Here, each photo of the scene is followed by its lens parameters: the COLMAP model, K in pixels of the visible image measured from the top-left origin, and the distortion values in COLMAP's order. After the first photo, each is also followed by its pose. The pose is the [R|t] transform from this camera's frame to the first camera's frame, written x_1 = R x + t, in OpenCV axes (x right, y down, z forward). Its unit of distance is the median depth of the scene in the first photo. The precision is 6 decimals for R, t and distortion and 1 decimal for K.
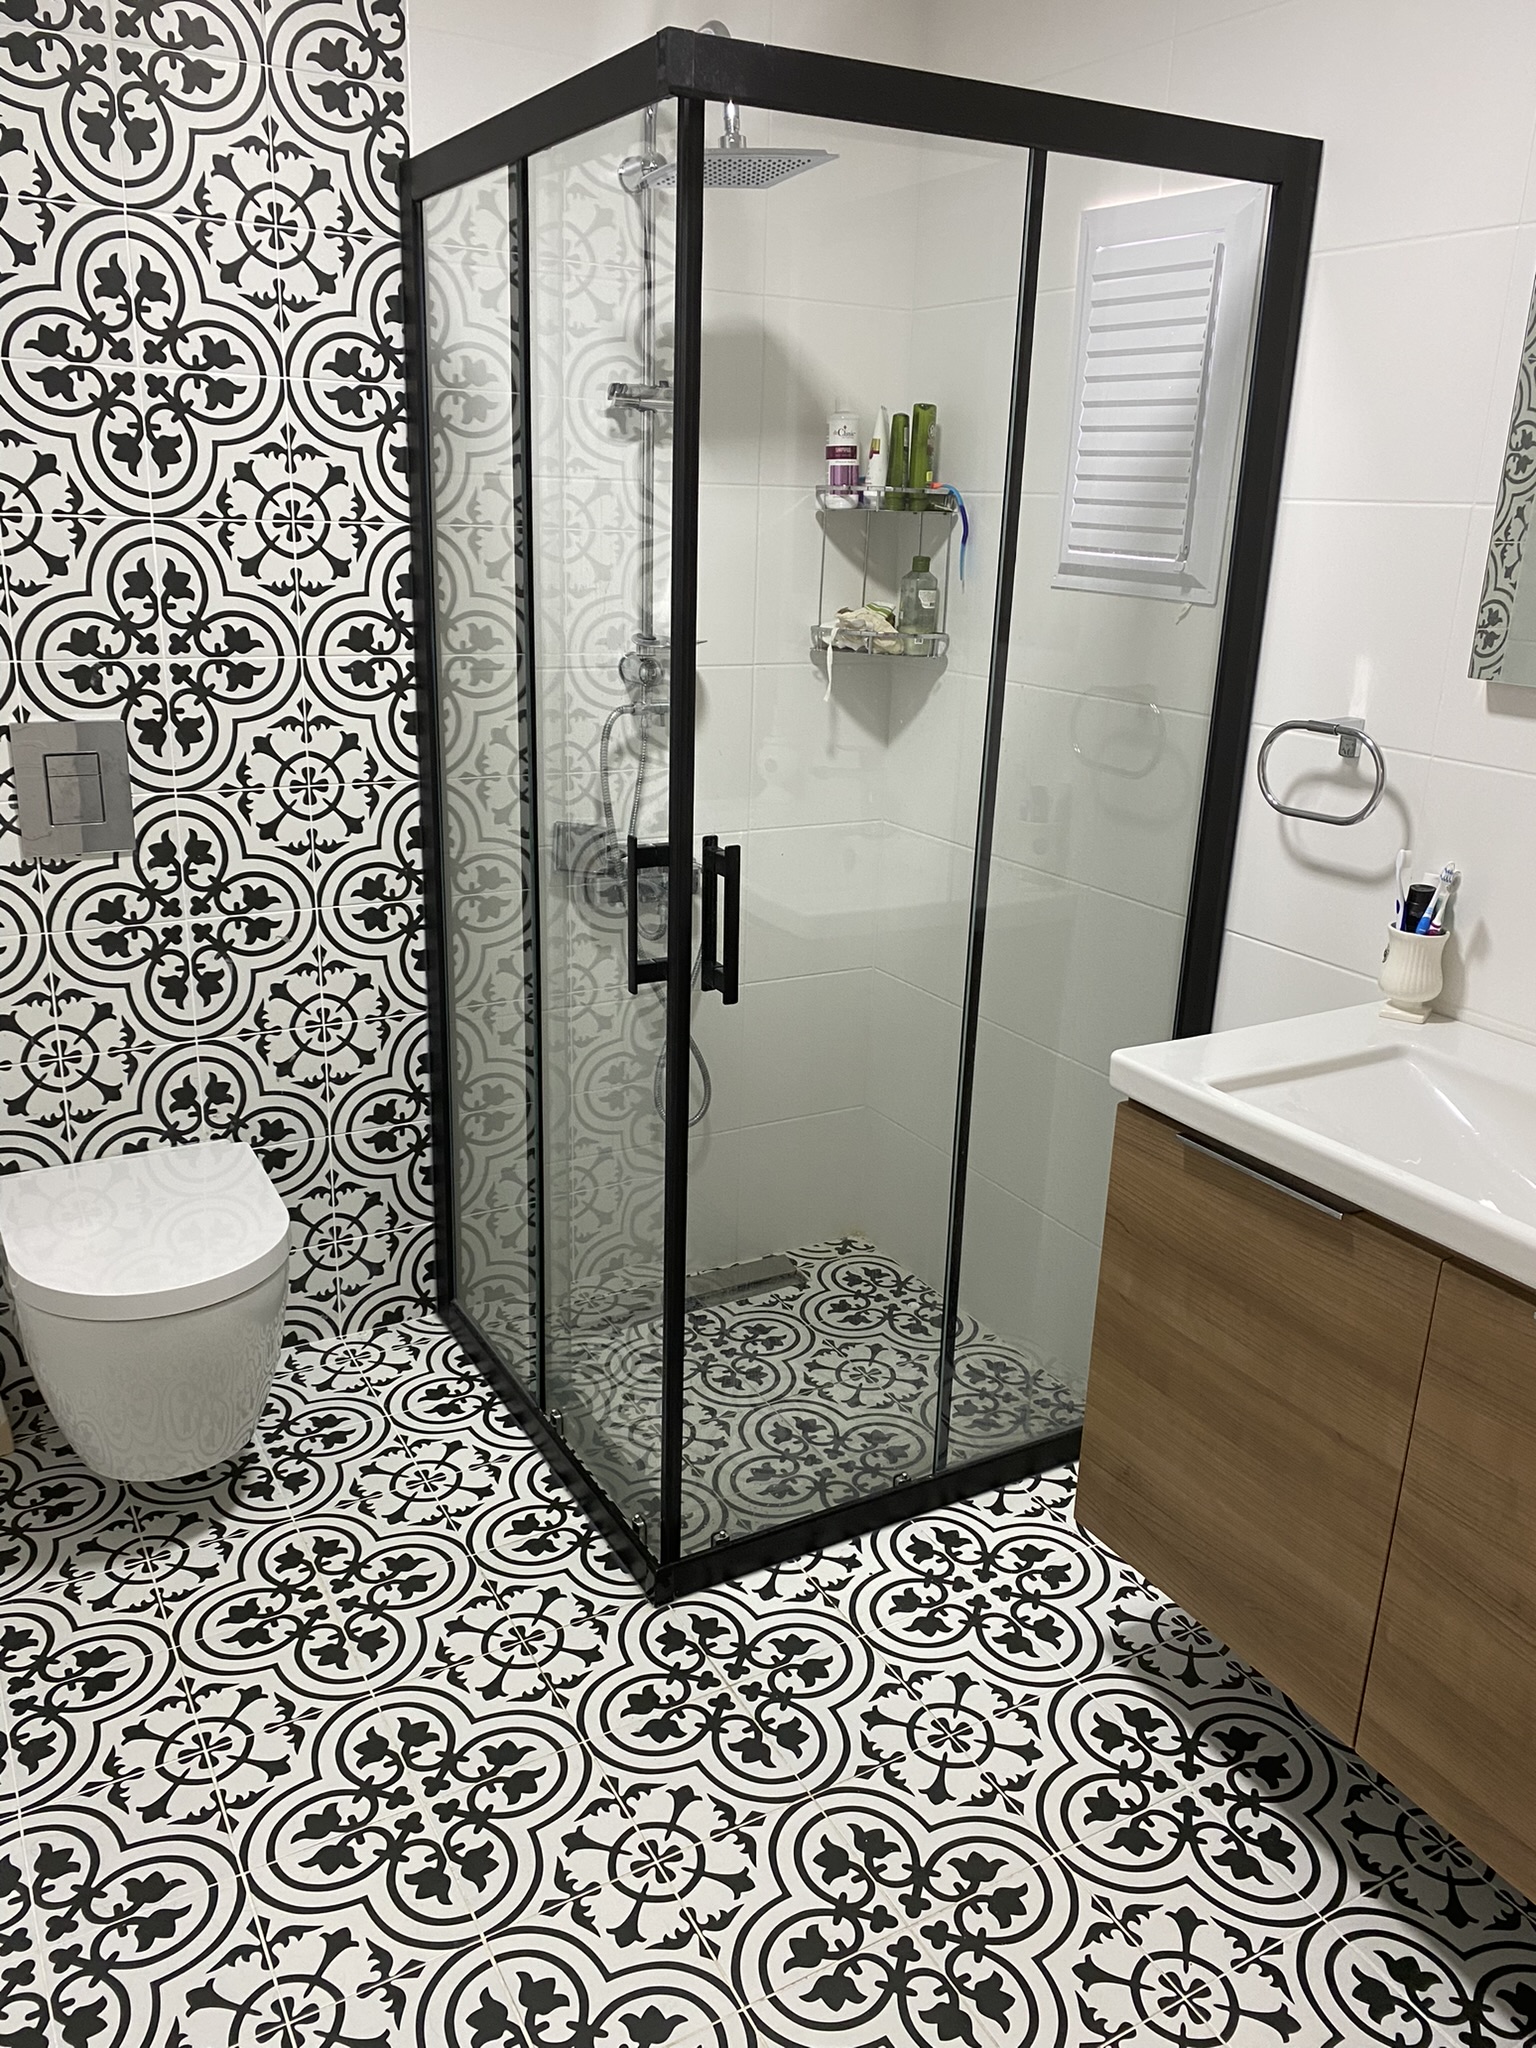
lens RADIAL K [[1564.0, 0, 768.3], [0, 1564.0, 1013.5], [0, 0, 1]] dist [0.049299, -0.066937]
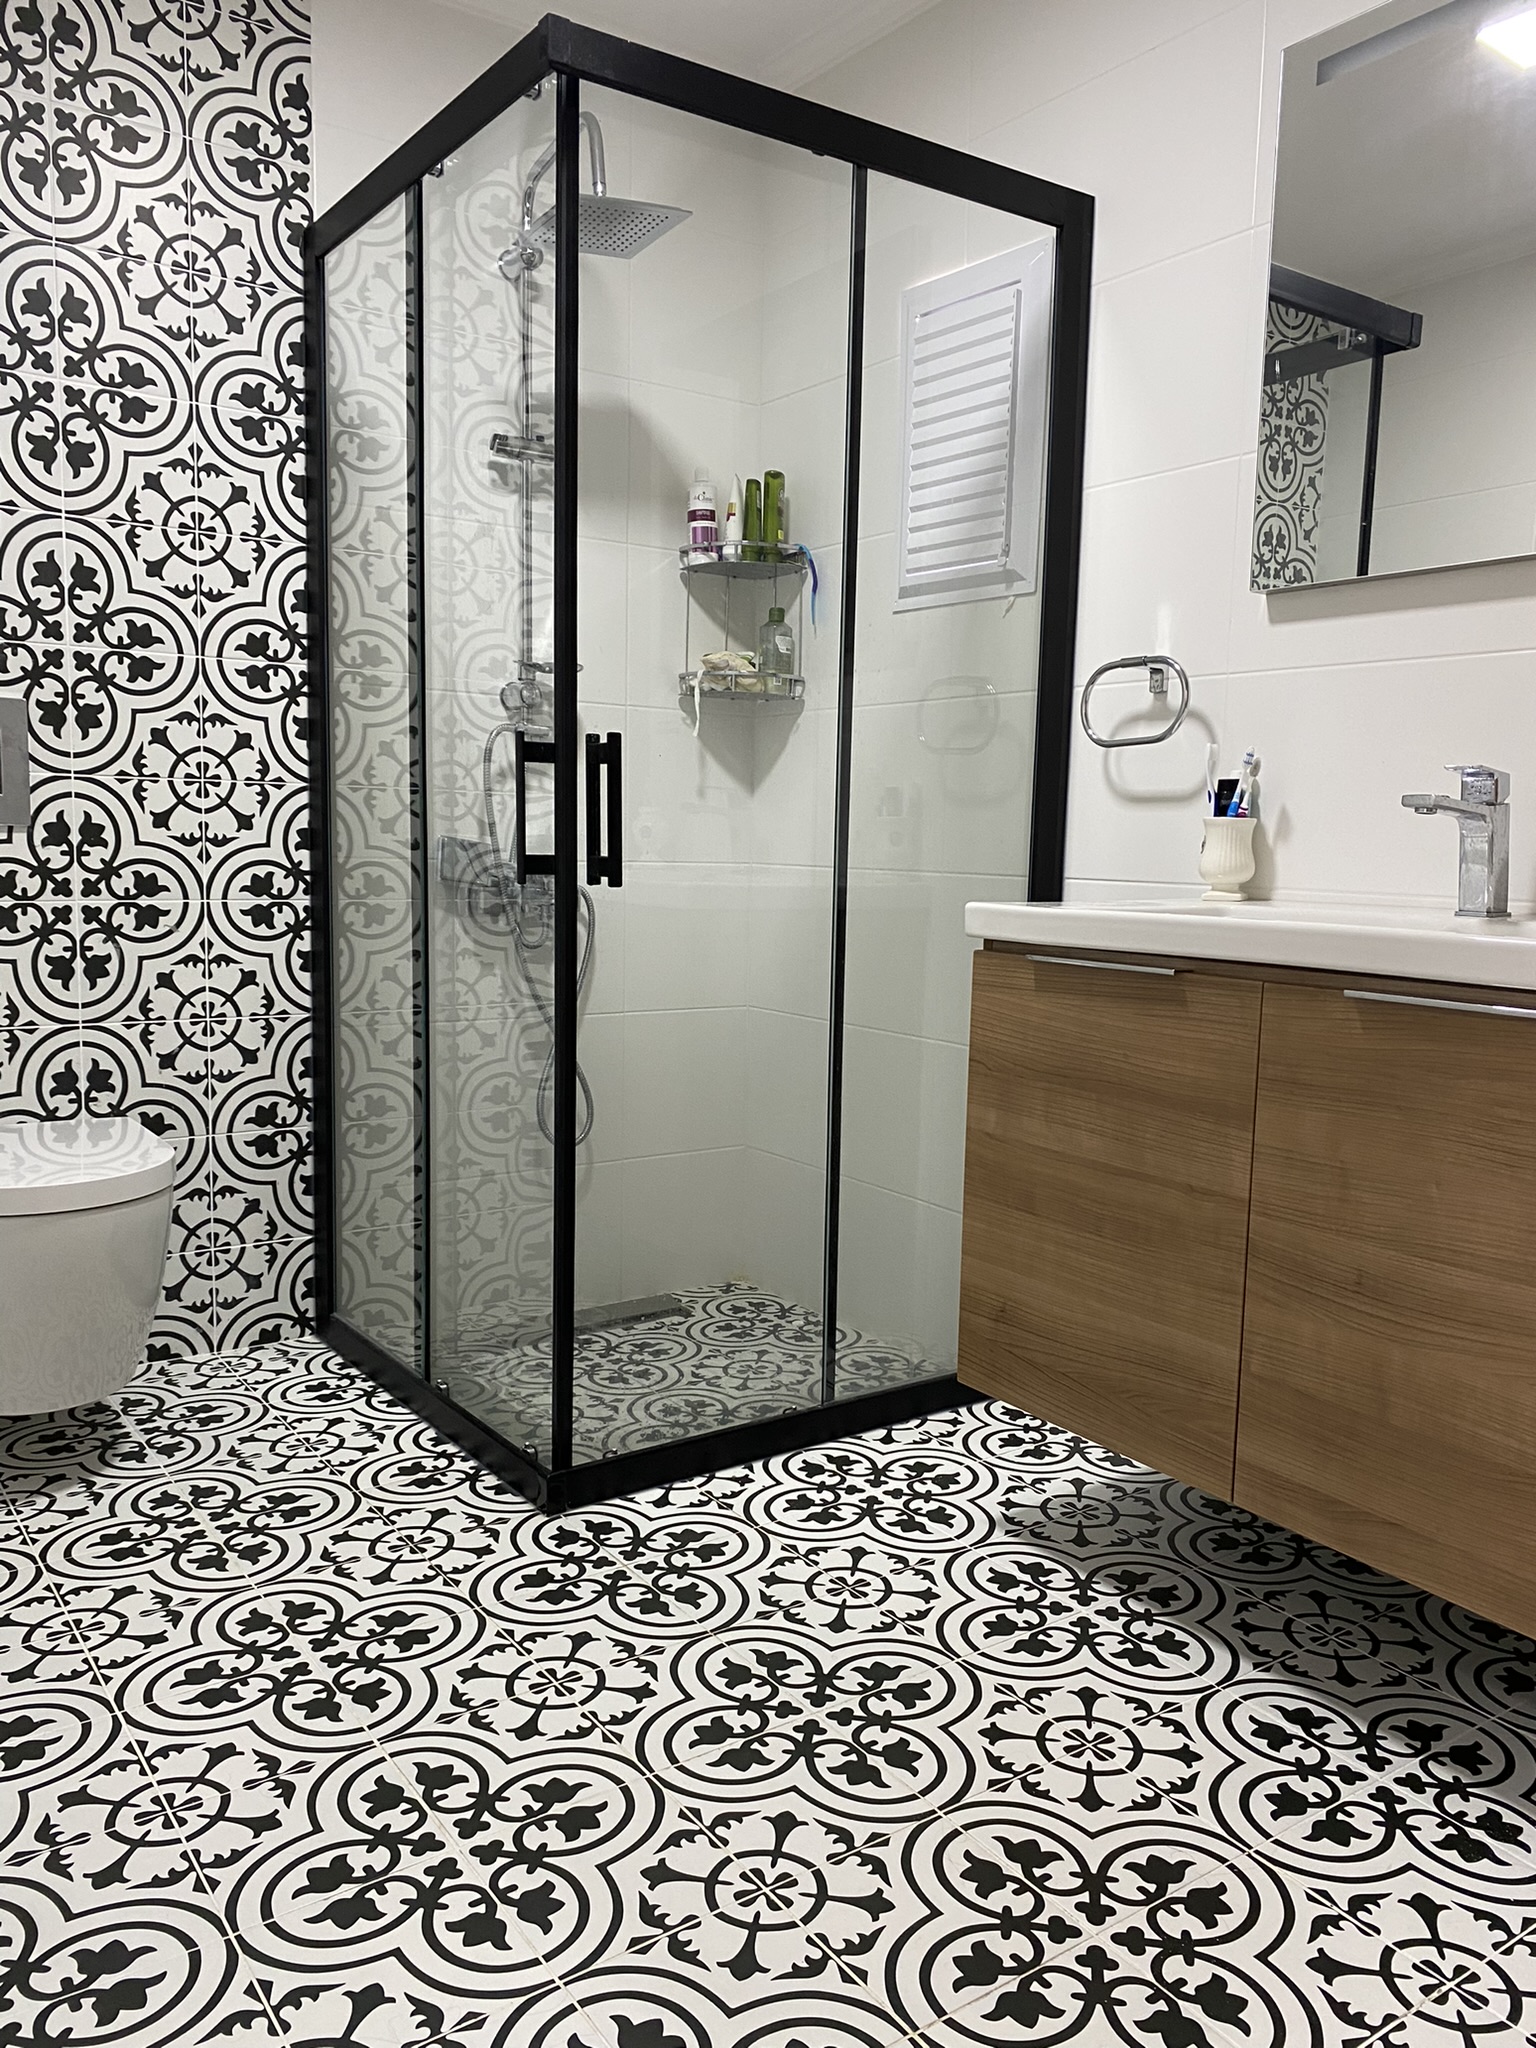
lens RADIAL K [[1564.0, 0, 781.9], [0, 1564.0, 1040.8], [0, 0, 1]] dist [0.049299, -0.066937]
pose [[0.995331, -0.020975, 0.094210, -0.012766], [0.037848, 0.982741, -0.181073, 0.283513], [-0.088786, 0.183793, 0.978947, -0.036826]]
